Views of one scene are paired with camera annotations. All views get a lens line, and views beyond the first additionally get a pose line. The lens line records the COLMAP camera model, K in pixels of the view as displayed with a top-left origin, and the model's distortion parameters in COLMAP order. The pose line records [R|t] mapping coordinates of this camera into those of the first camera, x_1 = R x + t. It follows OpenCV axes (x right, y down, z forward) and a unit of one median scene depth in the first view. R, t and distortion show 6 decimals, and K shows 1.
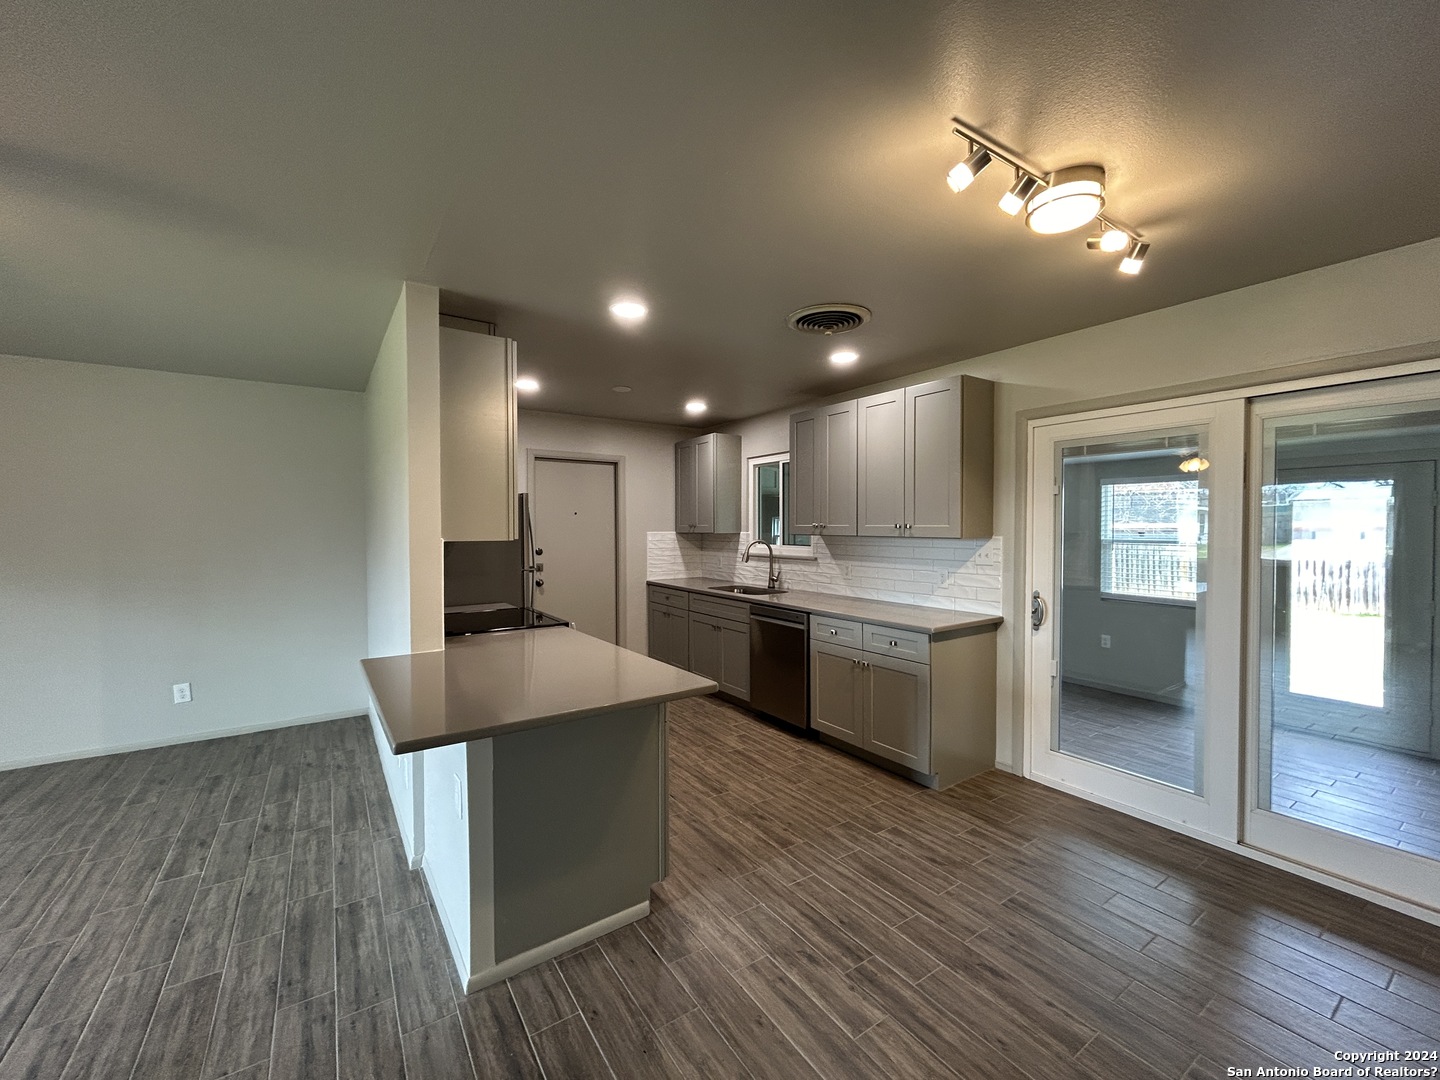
lens RADIAL K [[582.4, 0, 719.2], [0, 582.4, 537.7], [0, 0, 1]] dist [-0.003896, 0.002039]
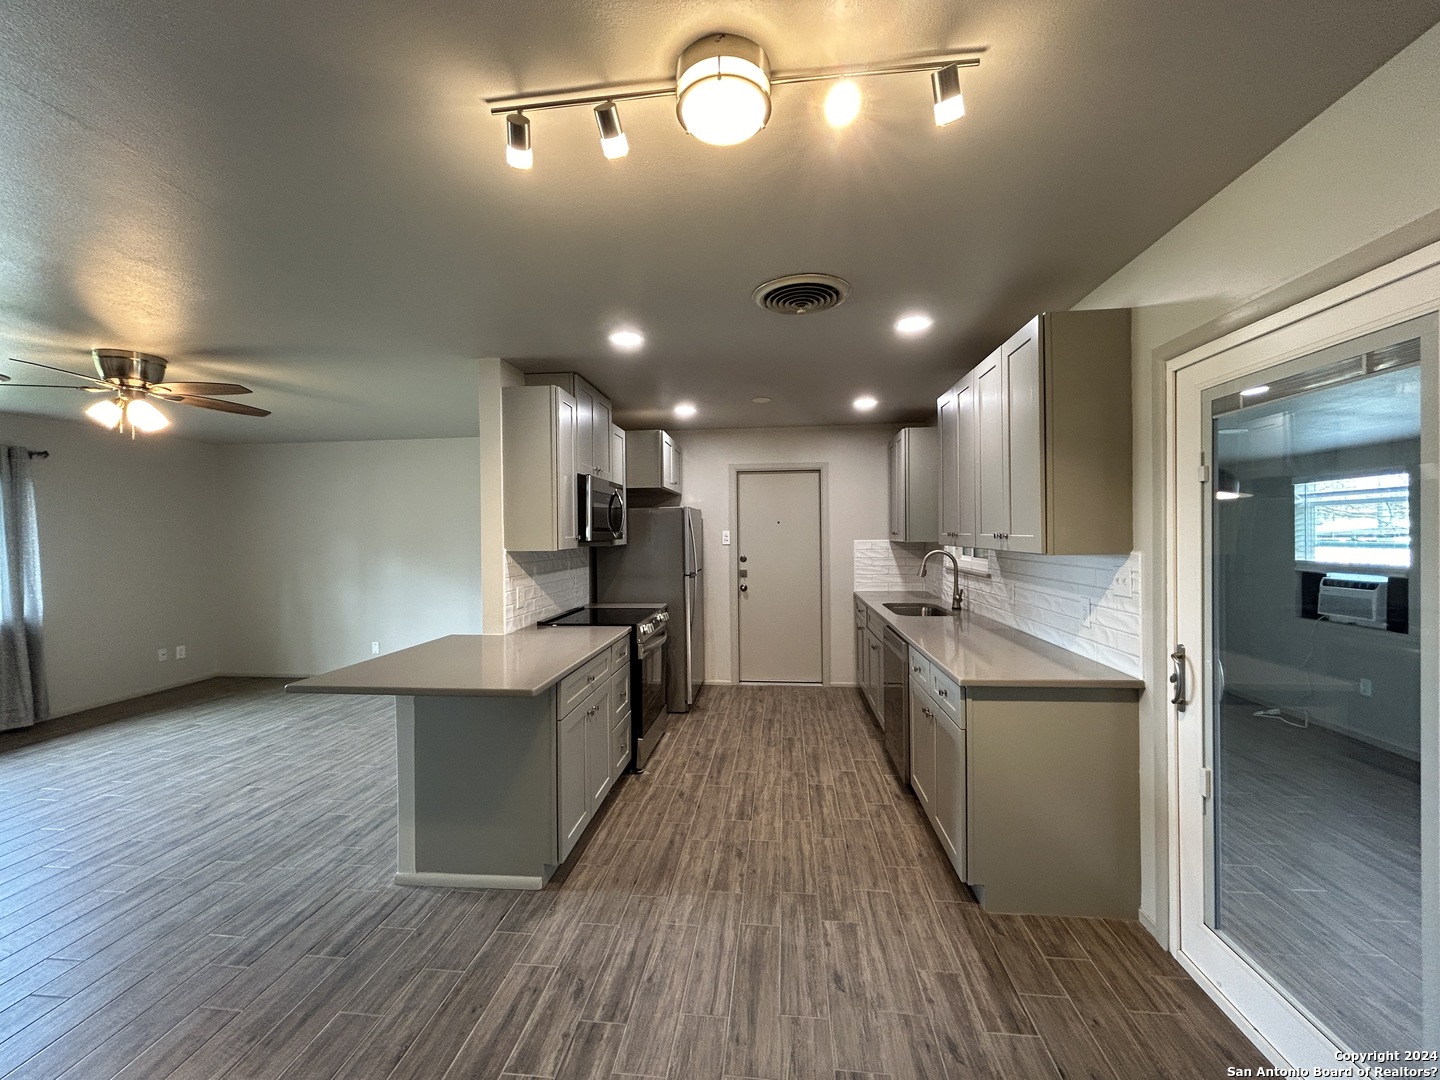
lens RADIAL K [[582.4, 0, 719.7], [0, 582.4, 537.5], [0, 0, 1]] dist [-0.003896, 0.002039]
pose [[0.764856, -0.001485, -0.644200, 0.578451], [-0.003592, 0.999972, -0.006570, -0.012981], [0.644192, 0.007340, 0.764829, 0.246389]]
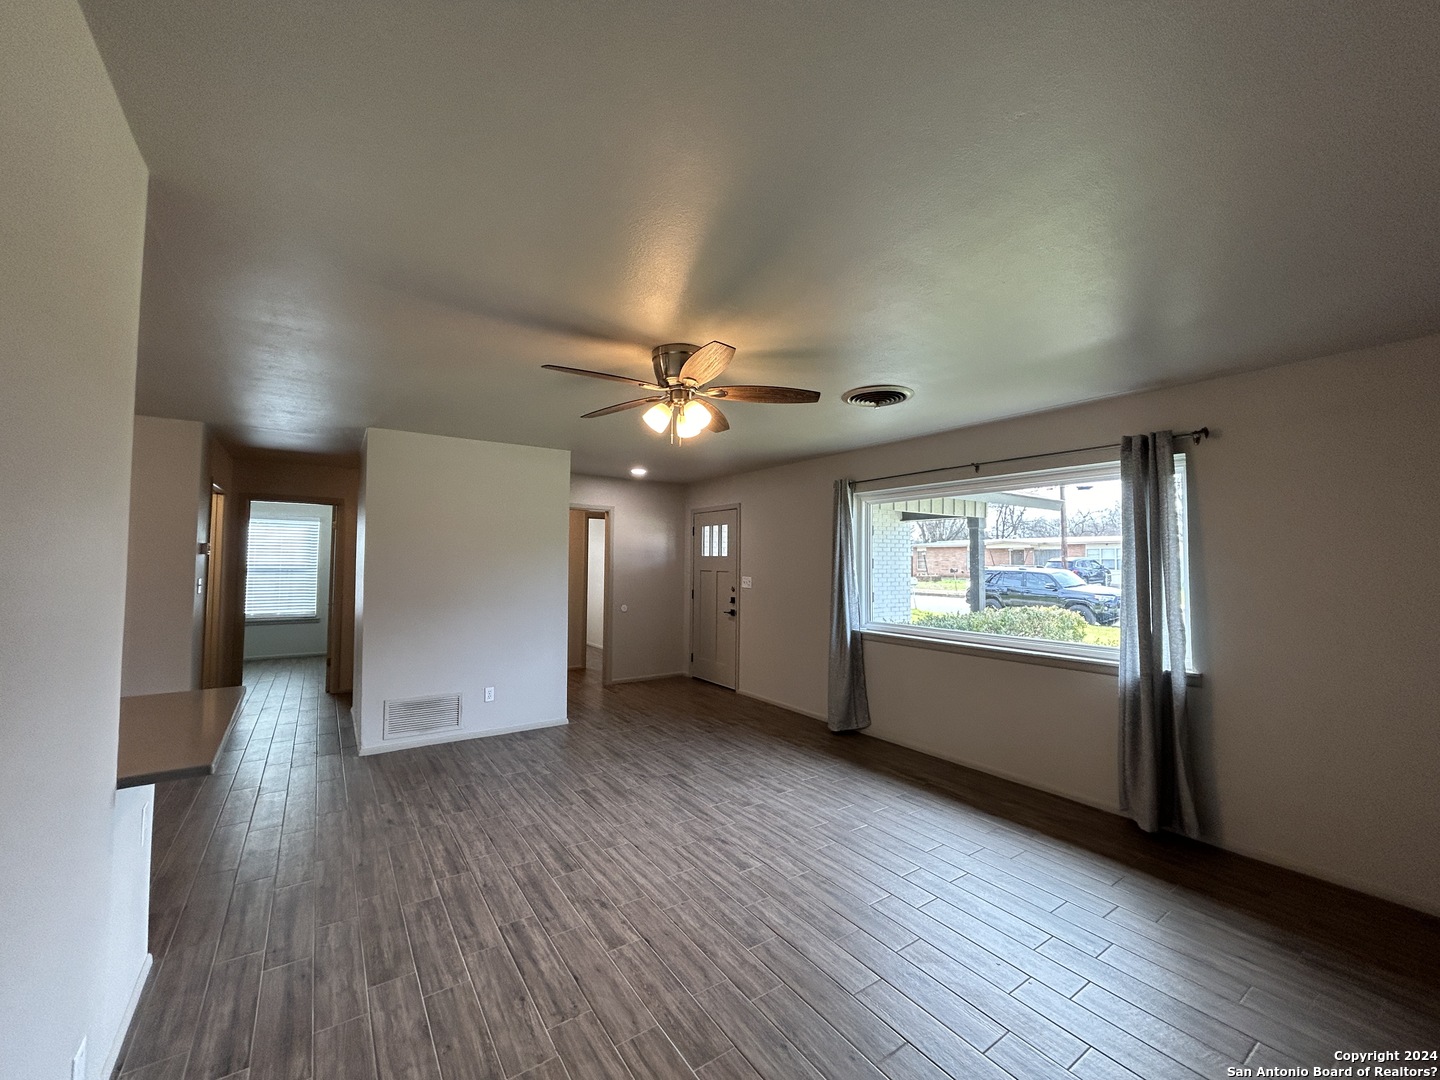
lens RADIAL K [[582.4, 0, 720.4], [0, 582.4, 532.8], [0, 0, 1]] dist [-0.003896, 0.002039]
pose [[-0.999916, -0.005933, -0.011526, -0.870528], [-0.005555, 0.999455, -0.032533, -0.026019], [0.011713, -0.032467, -0.999404, 1.231581]]
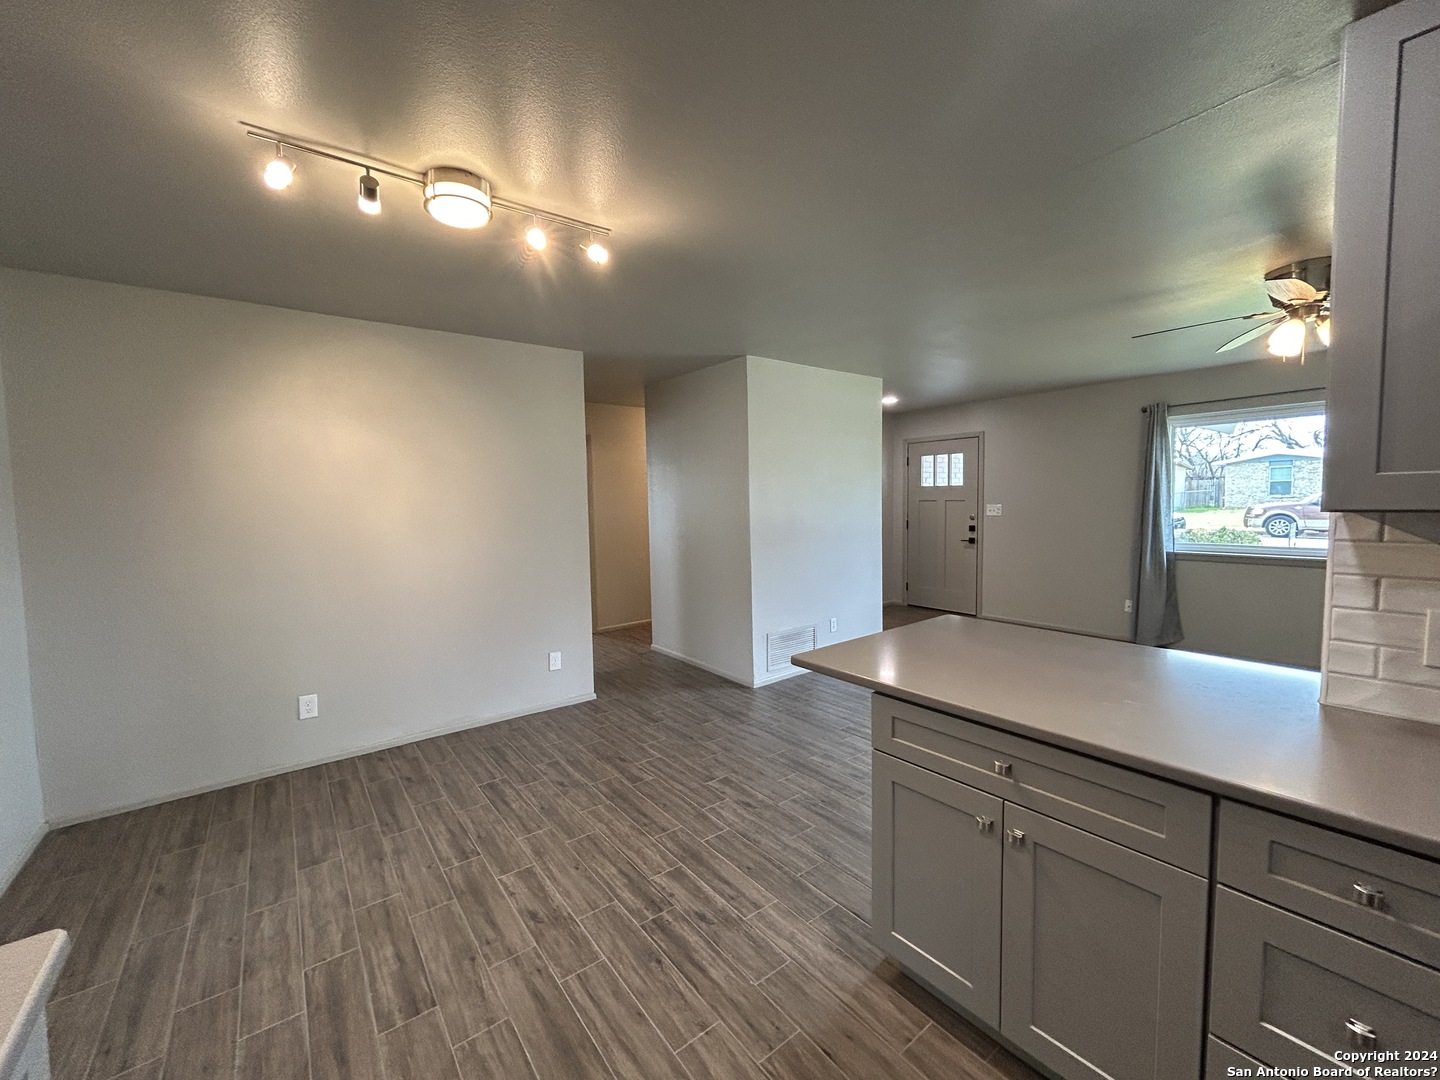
lens RADIAL K [[582.4, 0, 722.6], [0, 582.4, 541.6], [0, 0, 1]] dist [-0.003896, 0.002039]
pose [[-0.997507, 0.026372, -0.065454, 0.104047], [0.020256, 0.995514, 0.092416, -0.018928], [0.067598, 0.090860, -0.993567, 1.184681]]
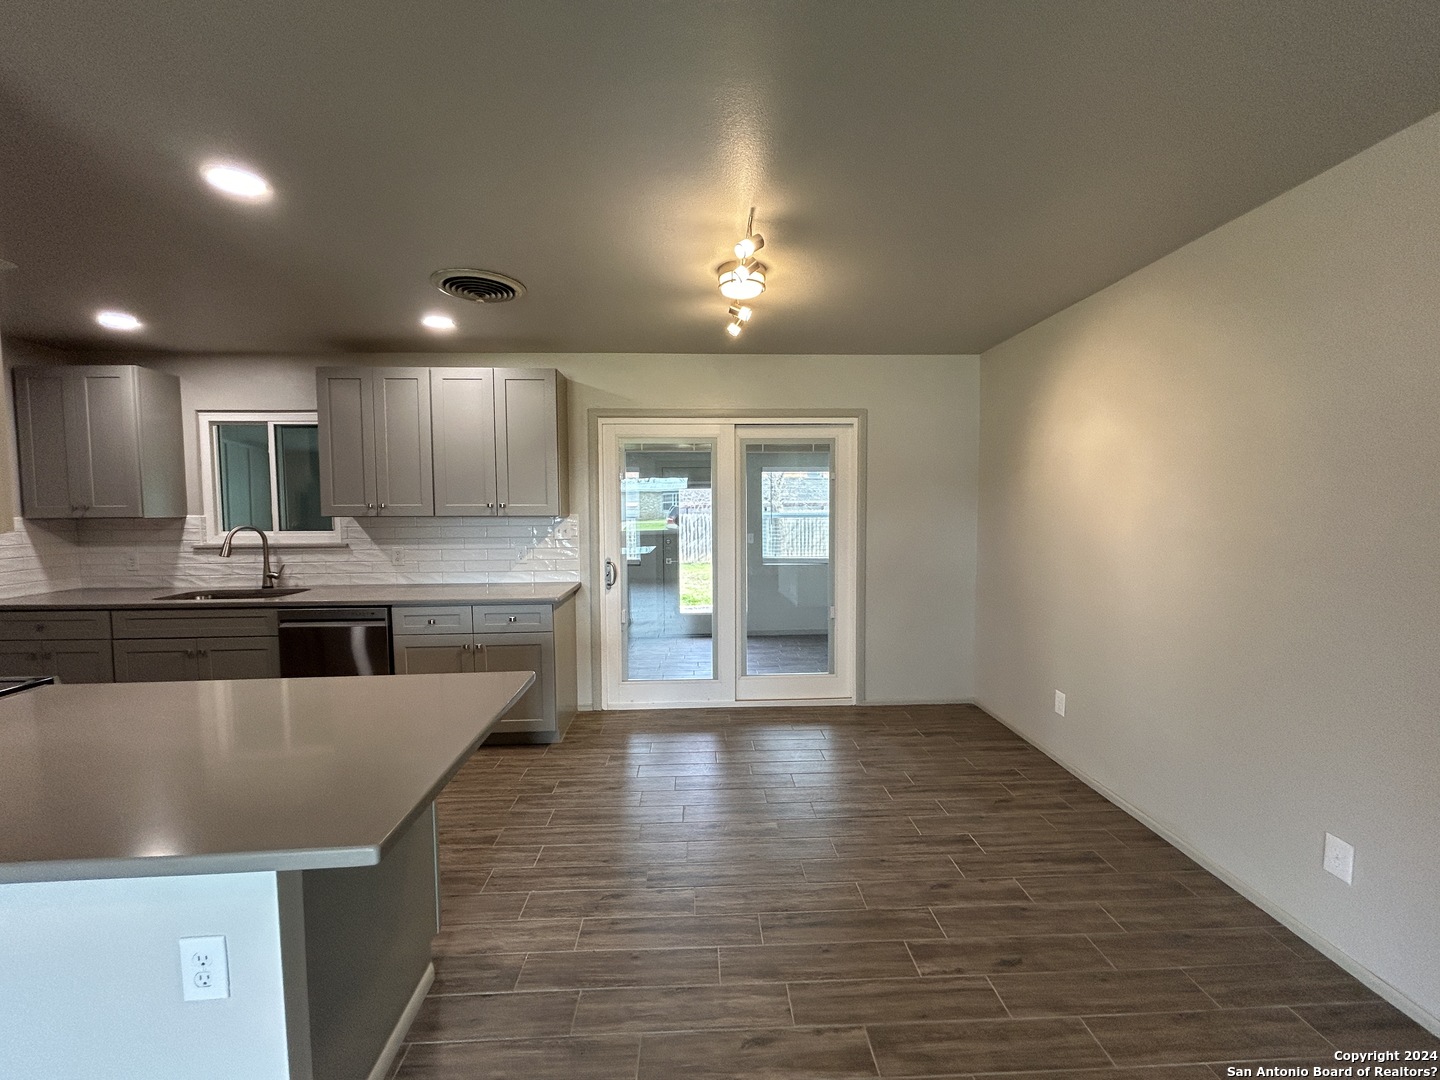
lens RADIAL K [[582.4, 0, 717.4], [0, 582.4, 540.8], [0, 0, 1]] dist [-0.003896, 0.002039]
pose [[0.525357, -0.054221, 0.849153, -0.387671], [0.021432, 0.998494, 0.050498, -0.001603], [-0.850612, -0.008330, 0.525728, 0.155922]]
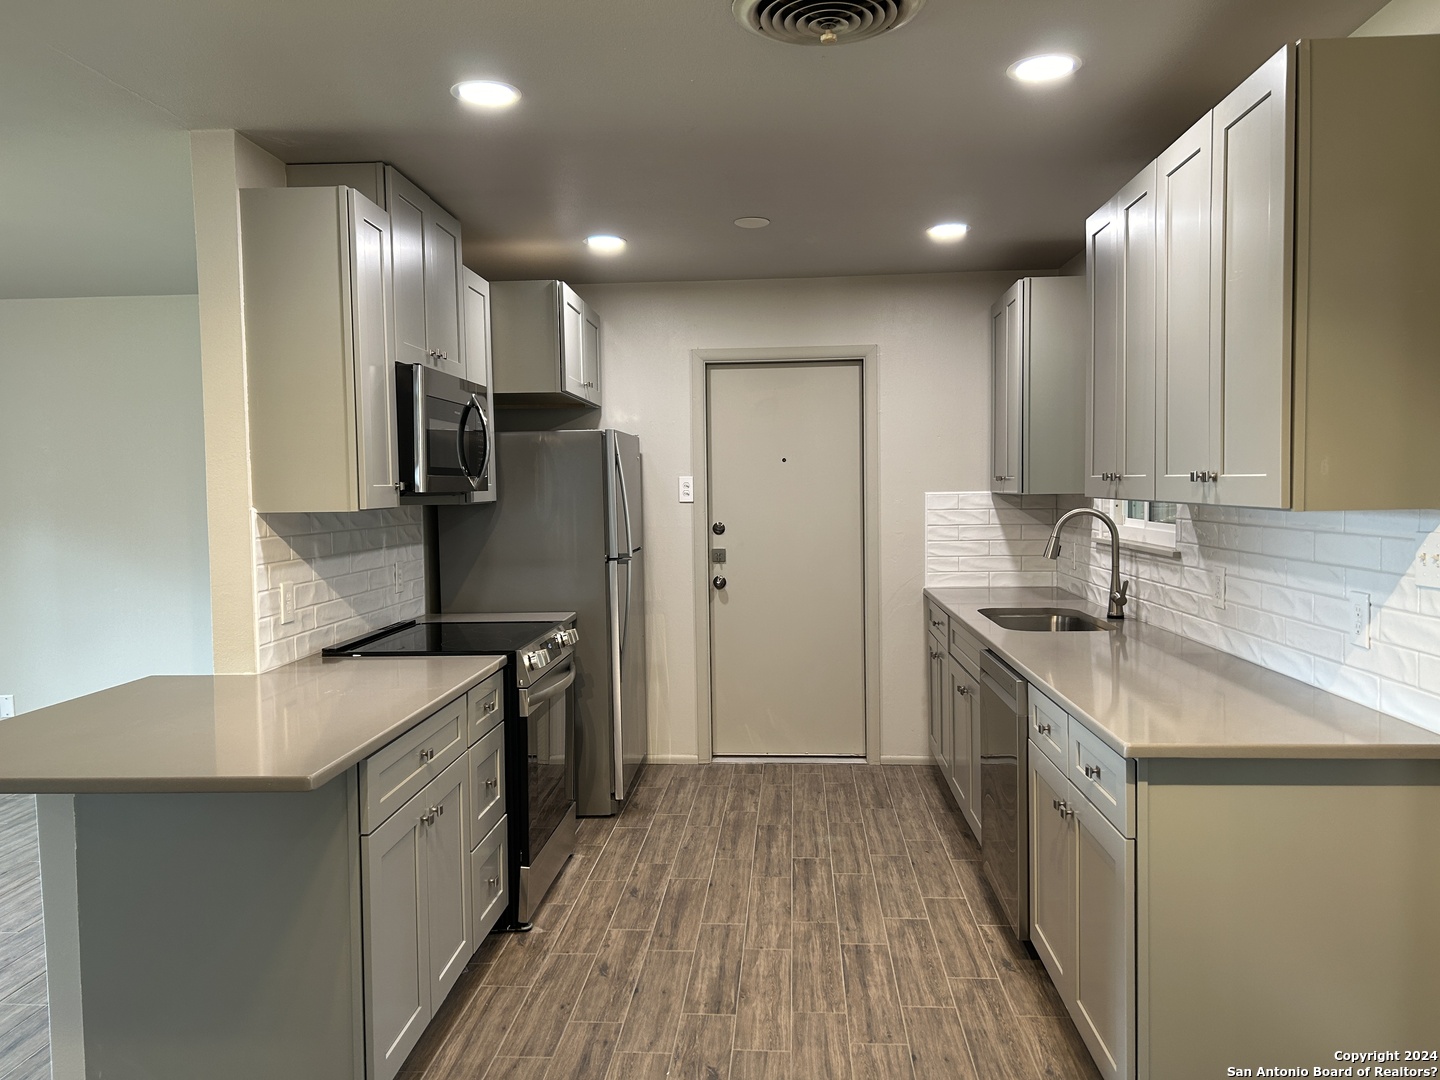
lens RADIAL K [[1082.2, 0, 720.3], [0, 1082.2, 545.2], [0, 0, 1]] dist [0.045994, -0.038538]
pose [[0.791010, 0.024319, -0.611320, 0.566175], [0.001276, 0.999142, 0.041398, -0.005425], [0.611802, -0.033526, 0.790300, 0.263880]]
